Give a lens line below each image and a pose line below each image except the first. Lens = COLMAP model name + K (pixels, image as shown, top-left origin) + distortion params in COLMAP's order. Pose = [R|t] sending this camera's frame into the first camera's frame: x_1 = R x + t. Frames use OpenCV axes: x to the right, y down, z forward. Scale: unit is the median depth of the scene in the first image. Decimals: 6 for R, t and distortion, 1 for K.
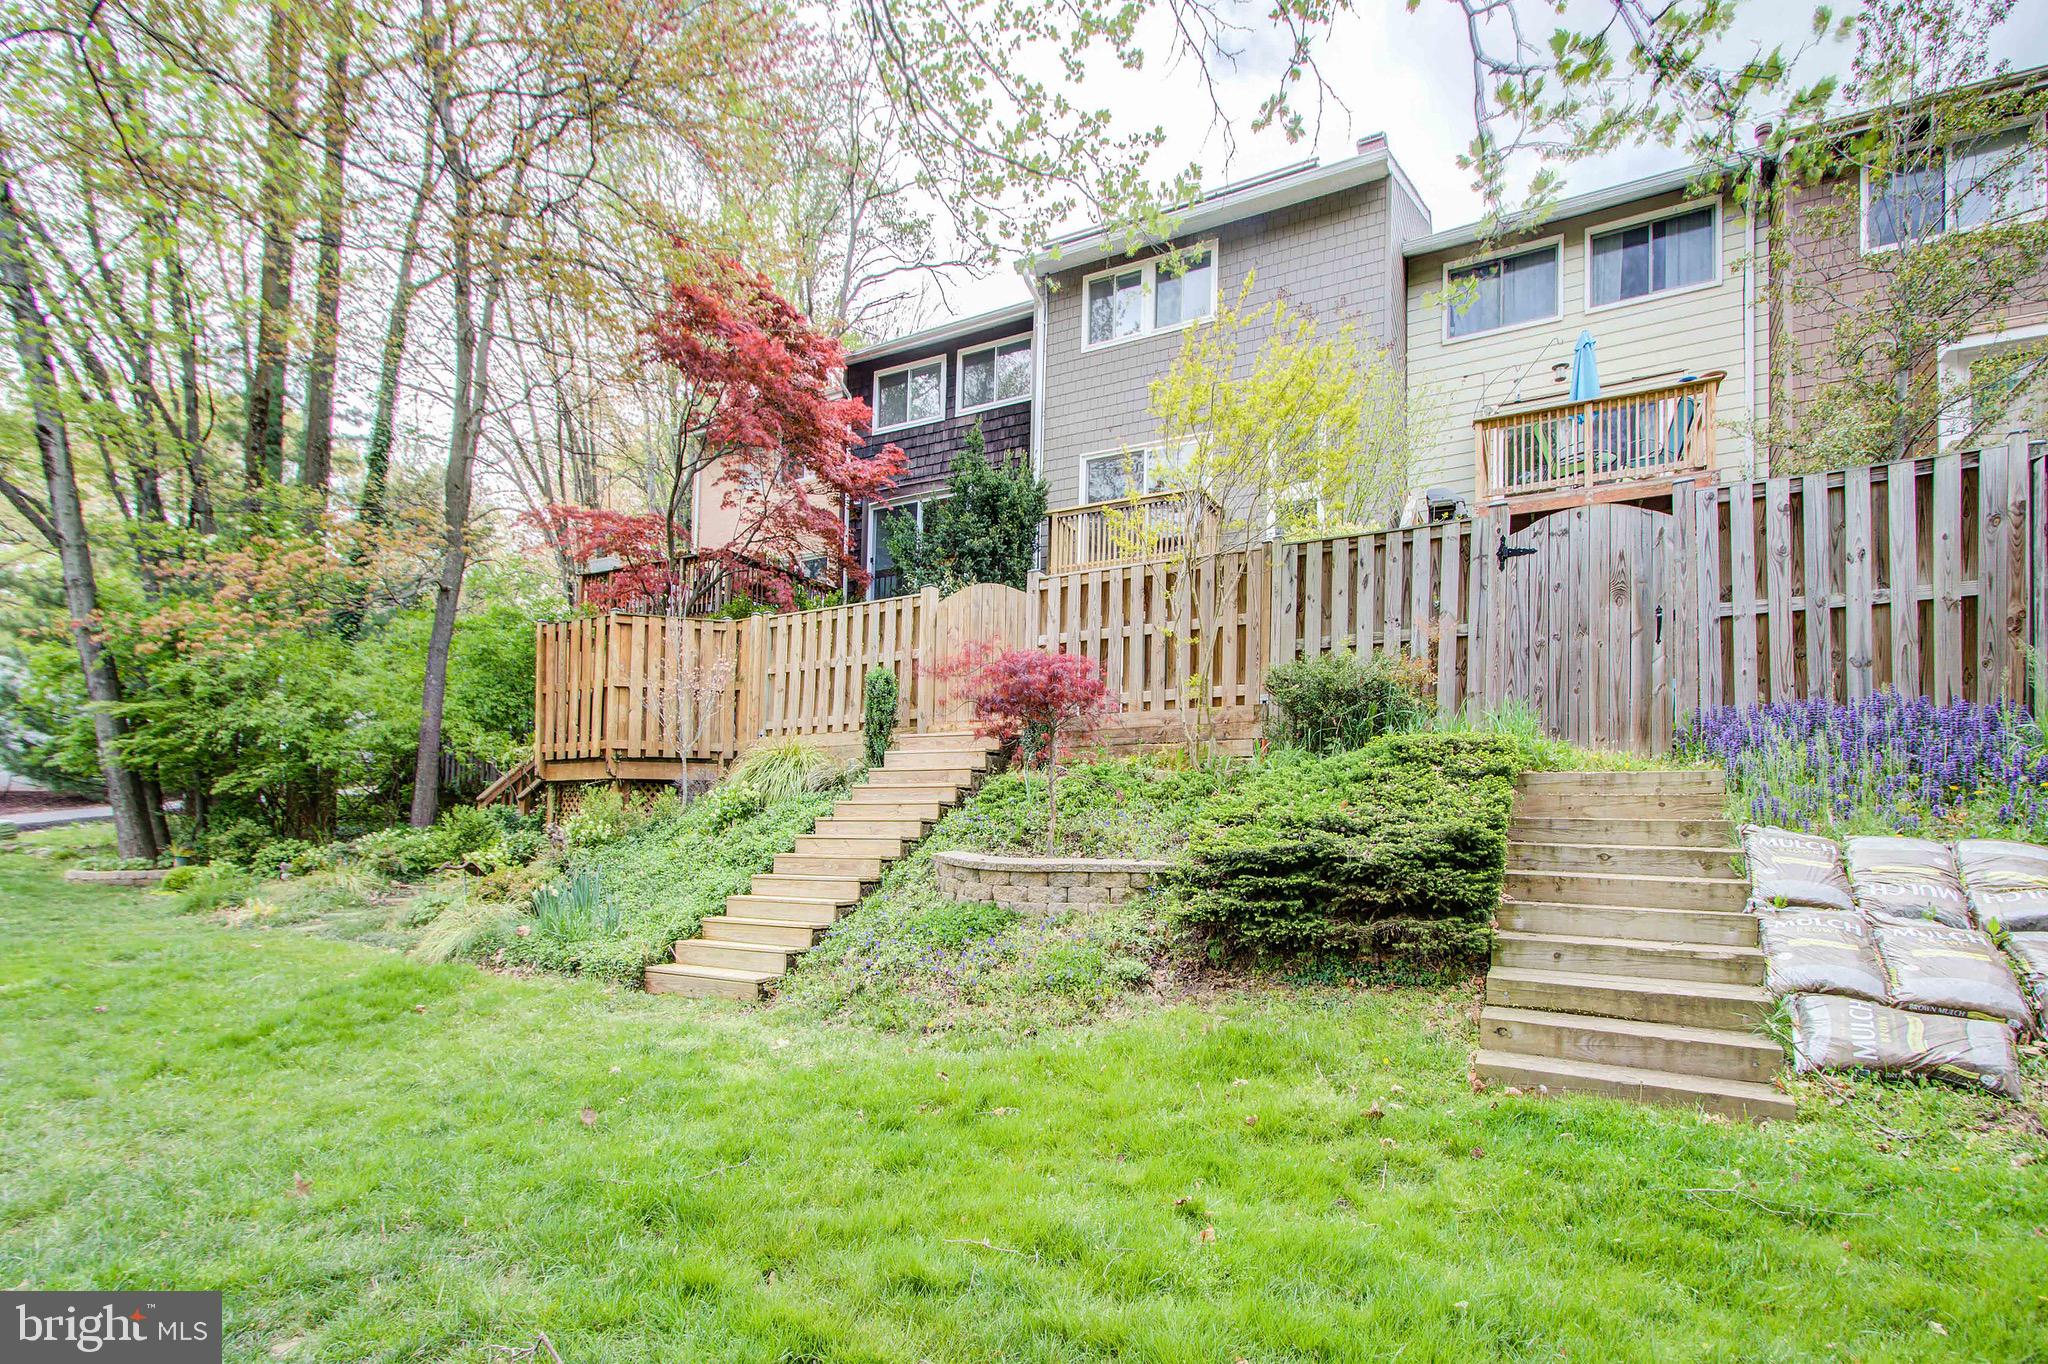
lens RADIAL K [[989.2, 0, 1007.8], [0, 989.2, 760.4], [0, 0, 1]] dist [-0.015794, -0.000059]
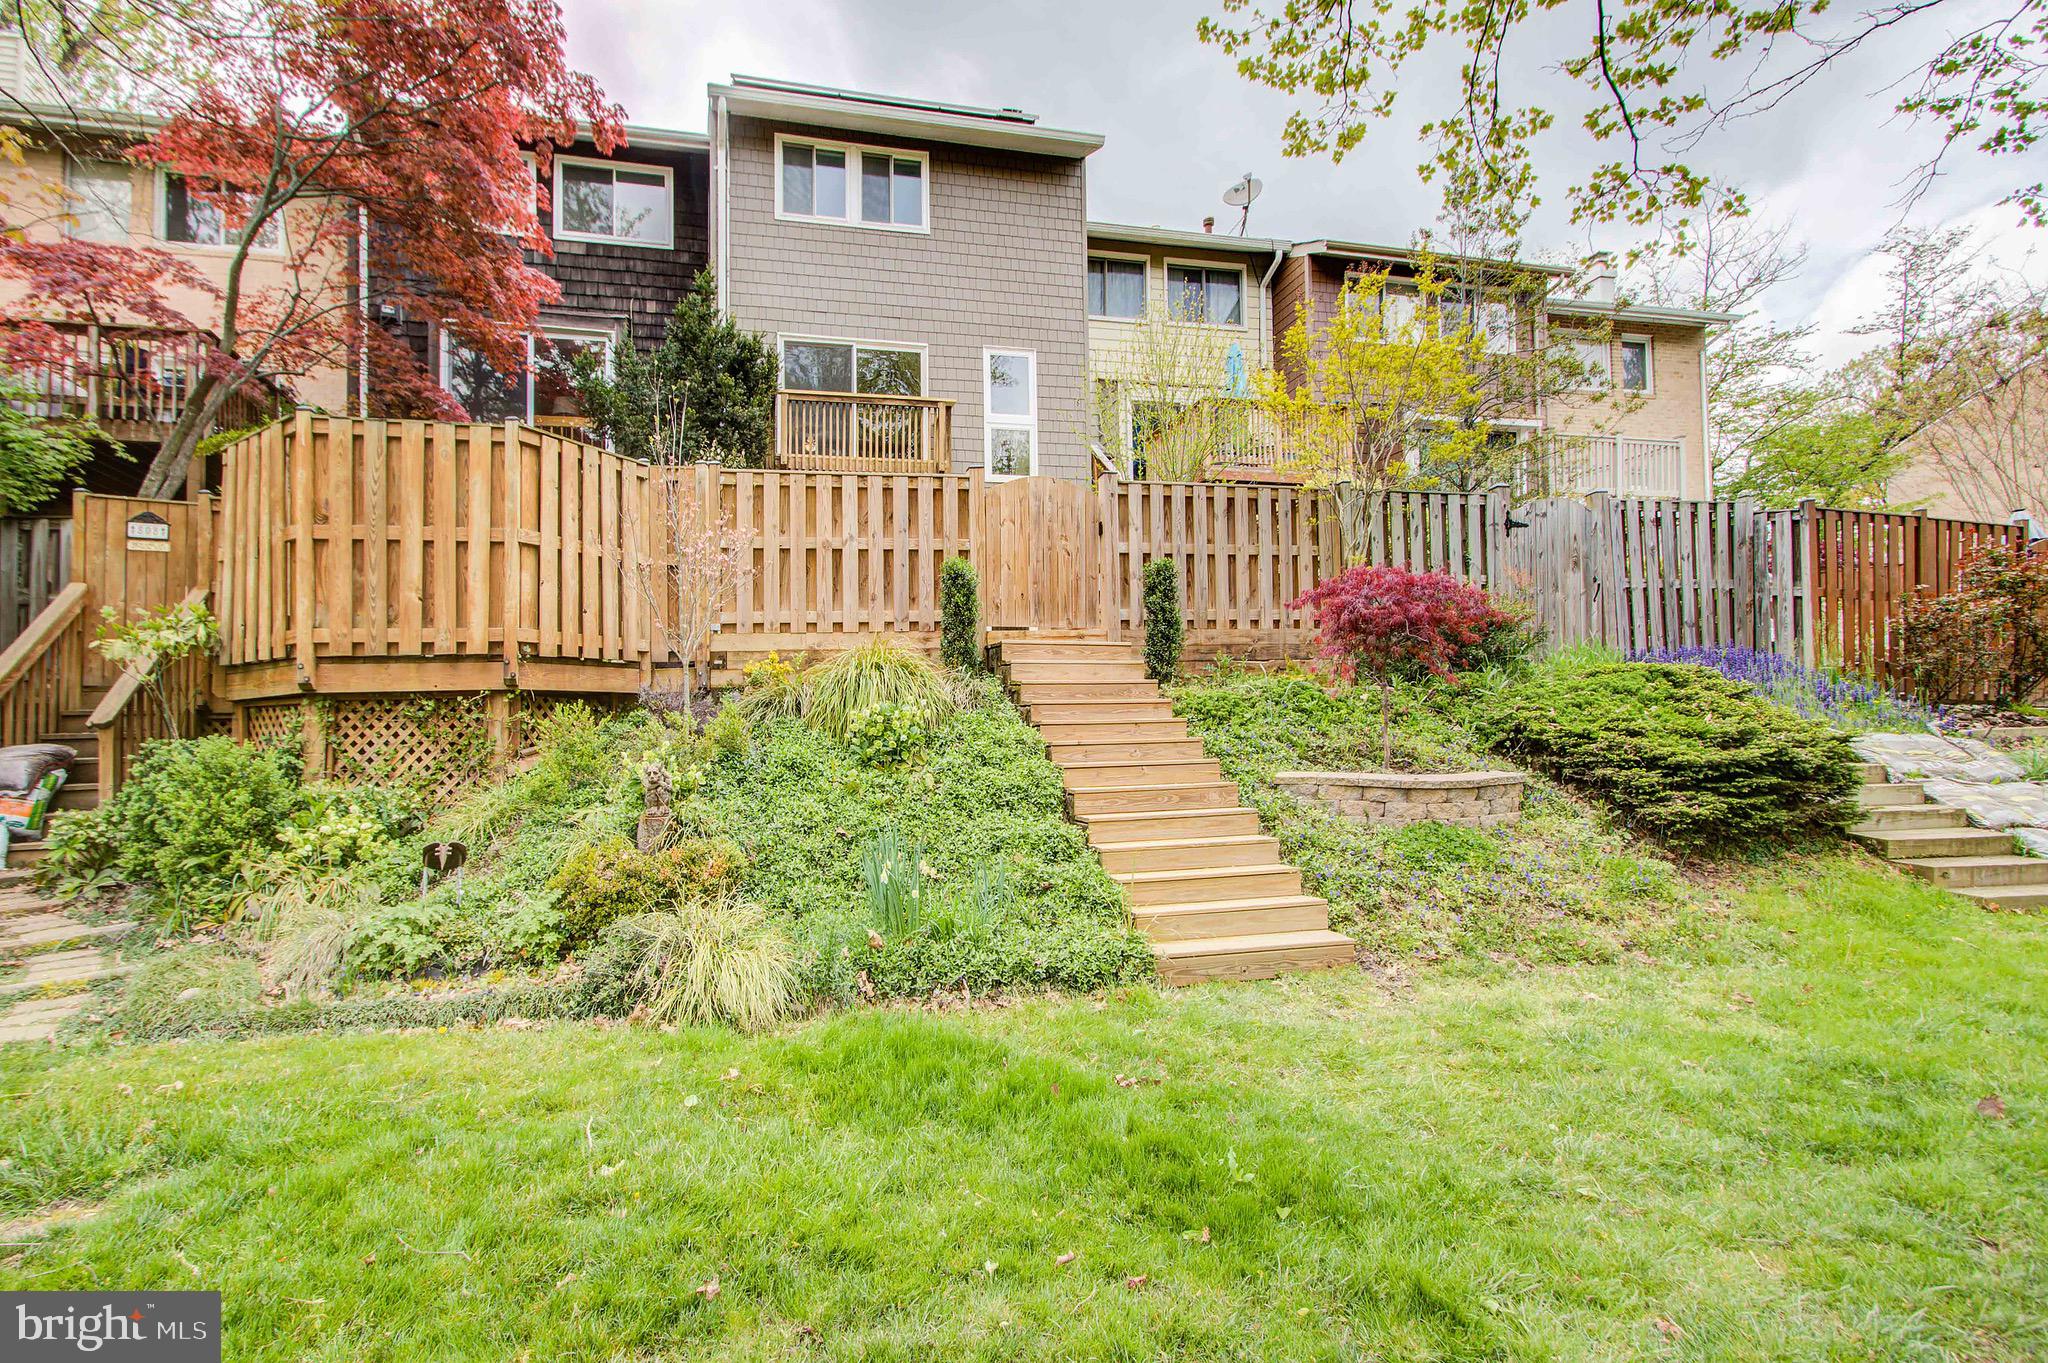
lens RADIAL K [[935.7, 0, 1019.7], [0, 935.7, 685.1], [0, 0, 1]] dist [0.002434, 0.000657]
pose [[0.740915, 0.008639, 0.671543, -0.552741], [-0.019305, 0.999778, 0.008438, 0.004560], [-0.671321, -0.019216, 0.740918, 0.342659]]
